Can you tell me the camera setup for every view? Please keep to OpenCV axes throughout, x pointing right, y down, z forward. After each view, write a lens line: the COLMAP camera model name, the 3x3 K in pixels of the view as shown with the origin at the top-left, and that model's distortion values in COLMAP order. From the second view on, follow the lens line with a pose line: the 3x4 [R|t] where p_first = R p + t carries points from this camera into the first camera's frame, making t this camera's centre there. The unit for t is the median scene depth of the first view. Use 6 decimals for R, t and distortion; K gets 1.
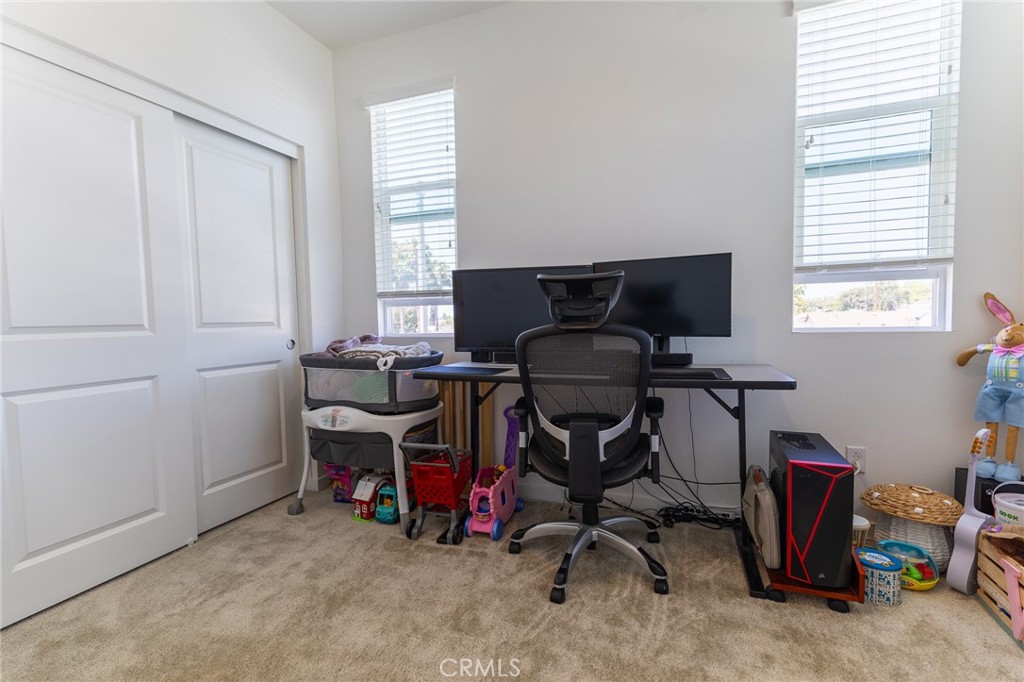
lens RADIAL K [[467.2, 0, 512.0], [0, 467.2, 341.0], [0, 0, 1]] dist [0.007579, -0.000675]
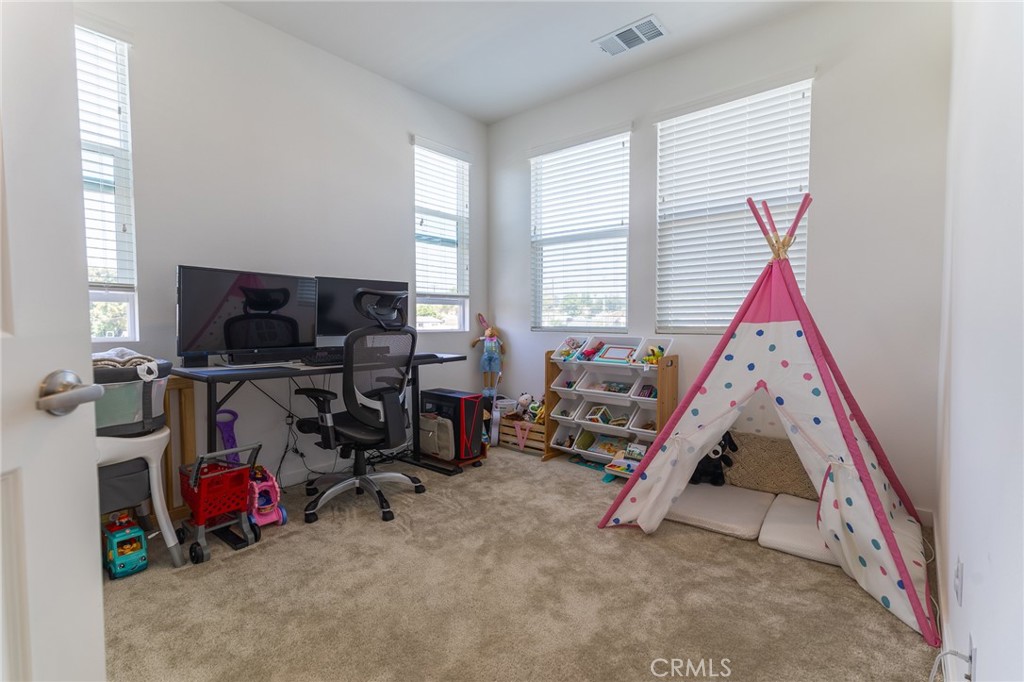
lens RADIAL K [[471.6, 0, 512.0], [0, 471.6, 341.0], [0, 0, 1]] dist [0.008258, -0.000430]
pose [[0.328376, -0.018594, 0.944364, -0.969446], [0.041479, 0.999126, 0.005249, 0.019934], [-0.943636, 0.037447, 0.328860, 0.135746]]
